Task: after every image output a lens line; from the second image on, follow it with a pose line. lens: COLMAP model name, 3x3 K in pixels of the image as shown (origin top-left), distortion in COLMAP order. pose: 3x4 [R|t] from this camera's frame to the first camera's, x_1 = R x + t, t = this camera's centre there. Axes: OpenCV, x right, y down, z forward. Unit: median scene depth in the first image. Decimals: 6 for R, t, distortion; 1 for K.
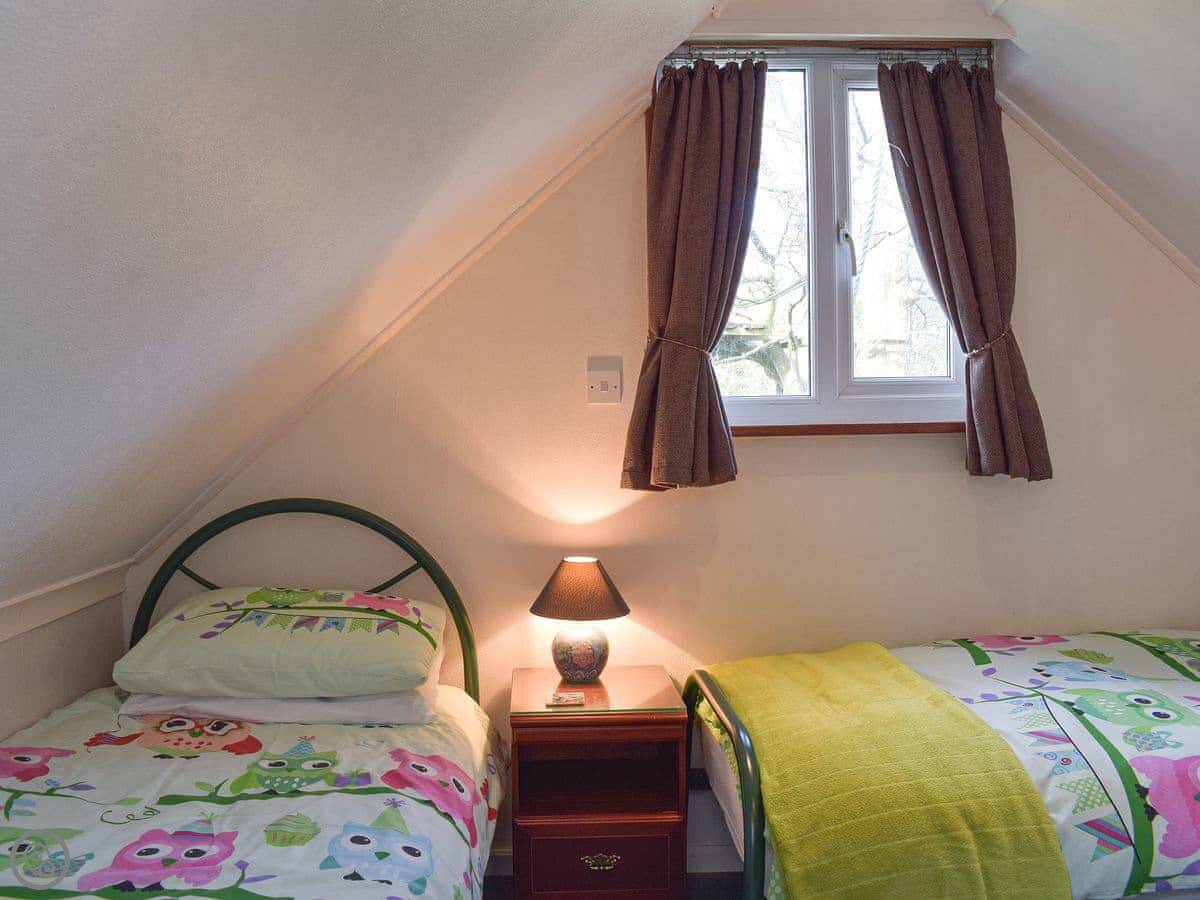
lens RADIAL K [[1111.9, 0, 600.0], [0, 1111.9, 450.0], [0, 0, 1]] dist [-0.061538, -0.069109]
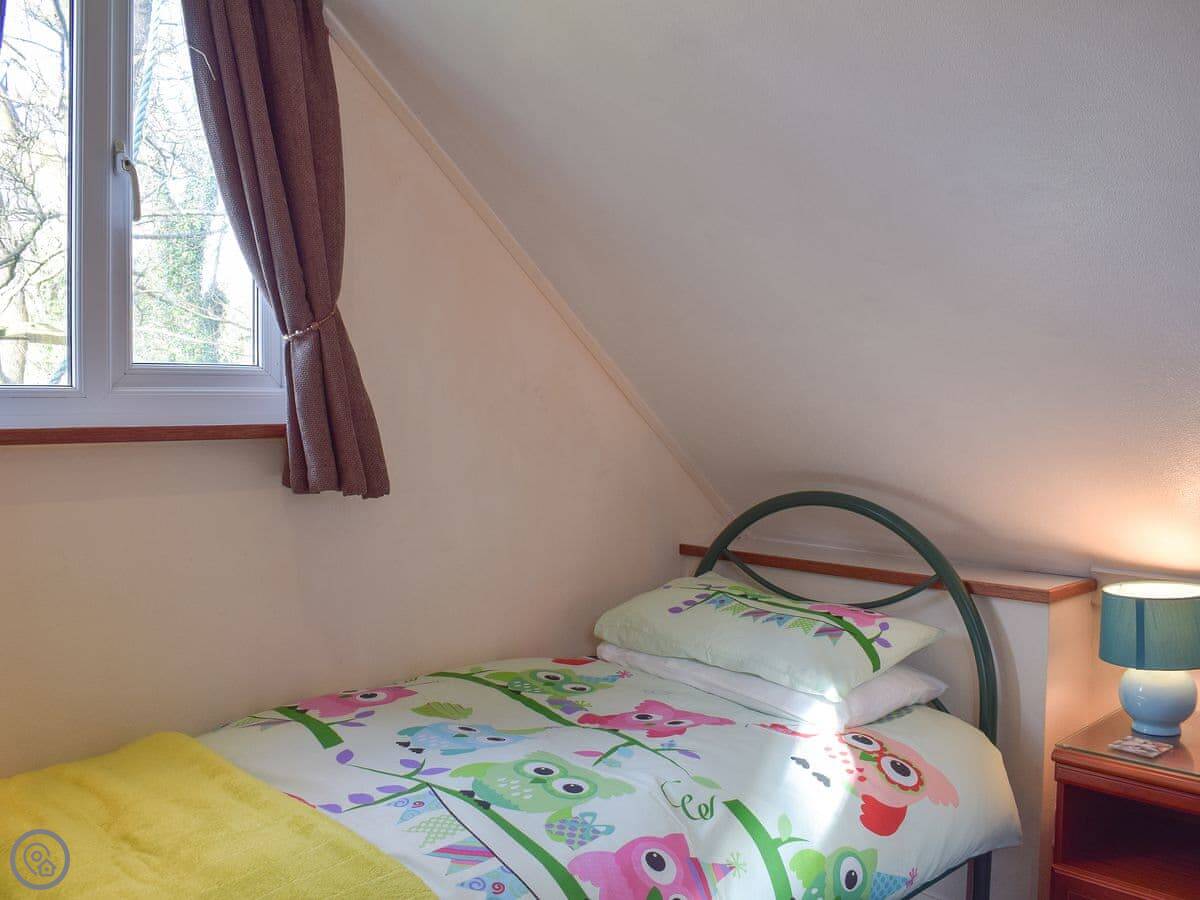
lens RADIAL K [[1111.9, 0, 600.0], [0, 1111.9, 450.0], [0, 0, 1]] dist [-0.061538, -0.069109]
pose [[0.770319, -0.008718, 0.637599, 0.010185], [0.010361, 0.999946, 0.001156, -0.007082], [-0.637574, 0.005716, 0.770368, 0.312199]]
